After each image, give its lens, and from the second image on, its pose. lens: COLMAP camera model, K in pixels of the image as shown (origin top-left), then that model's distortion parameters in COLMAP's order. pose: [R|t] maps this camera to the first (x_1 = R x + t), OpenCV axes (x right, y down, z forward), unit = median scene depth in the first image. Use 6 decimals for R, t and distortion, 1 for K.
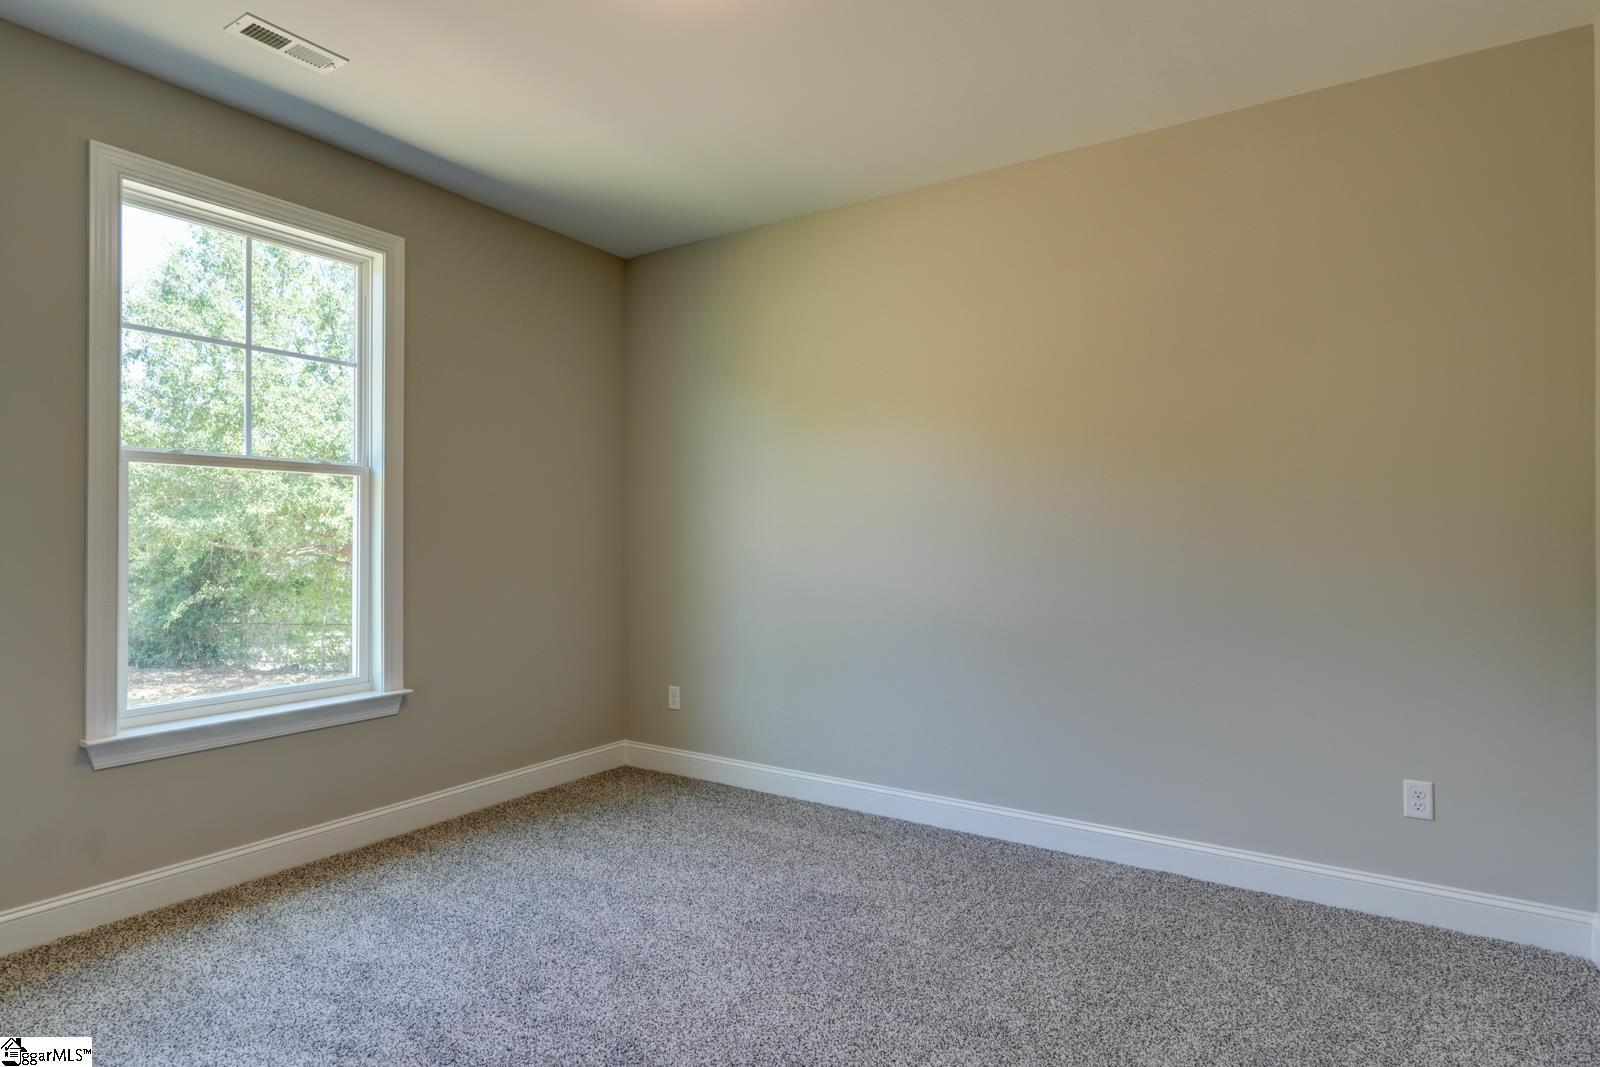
lens RADIAL K [[892.5, 0, 856.7], [0, 892.5, 546.5], [0, 0, 1]] dist [-0.005864, -0.002172]
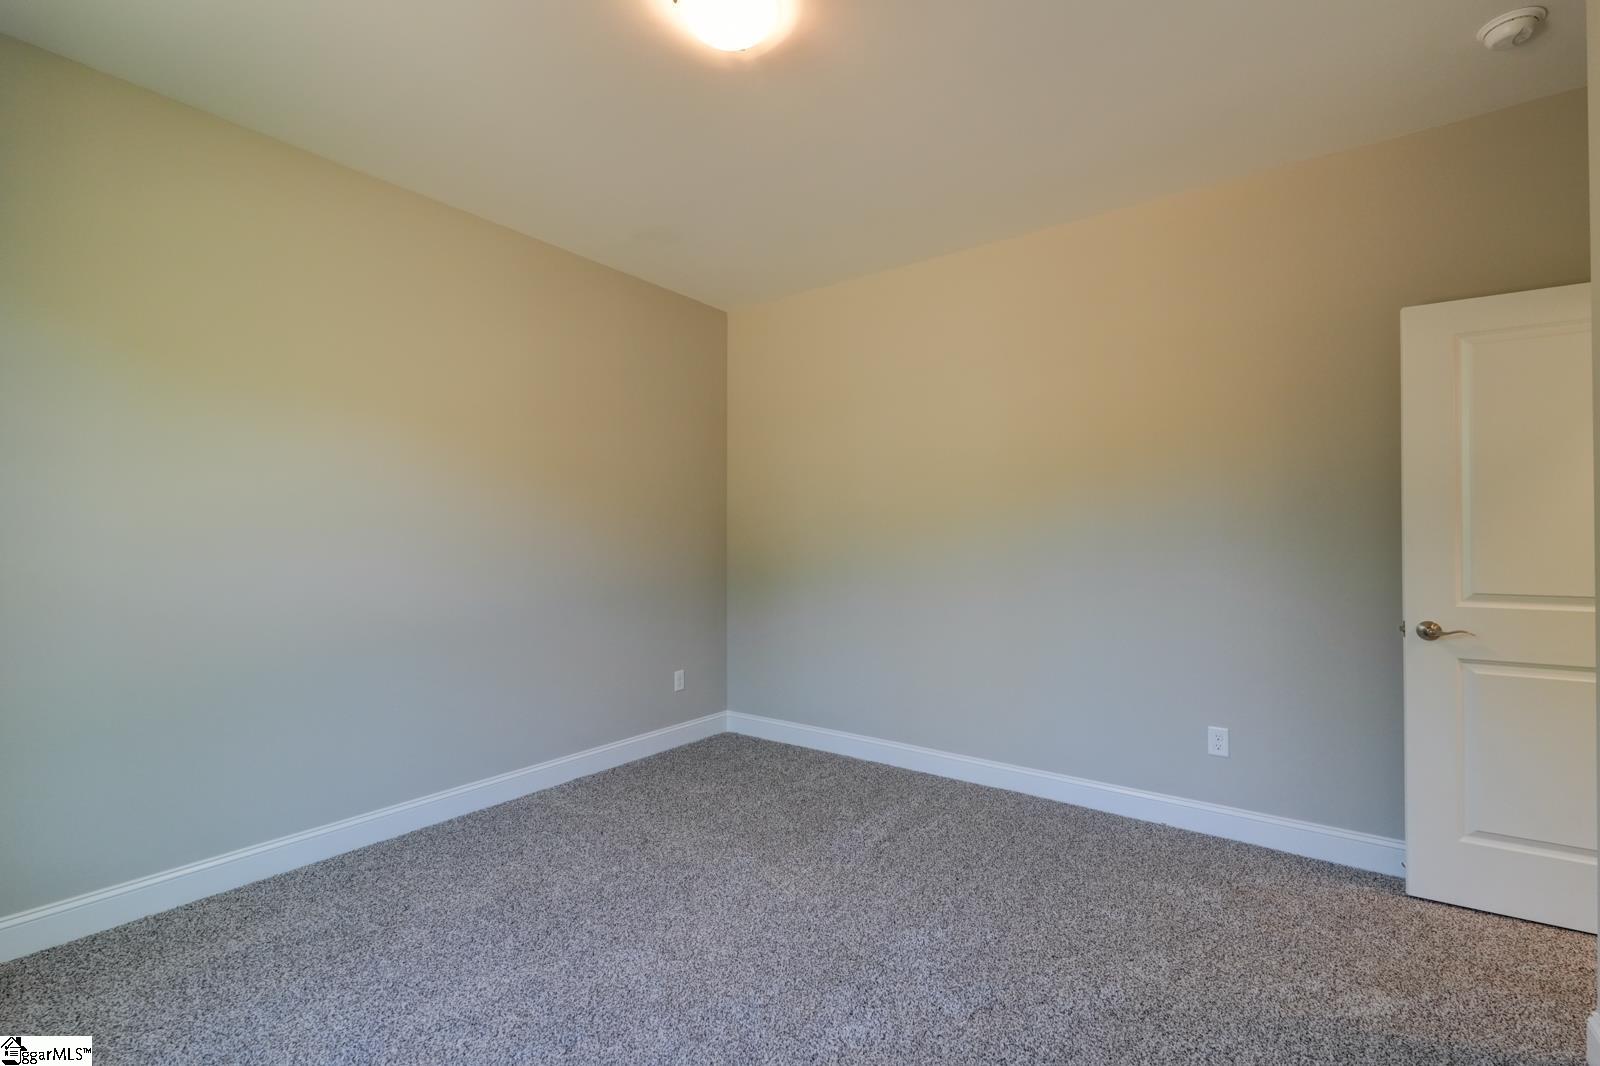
lens RADIAL K [[705.6, 0, 806.7], [0, 705.6, 526.9], [0, 0, 1]] dist [0.002069, -0.001126]
pose [[0.050471, 0.016502, 0.998589, -0.776683], [0.004577, 0.999849, -0.016754, -0.016576], [-0.998715, 0.005416, 0.050388, 0.580737]]
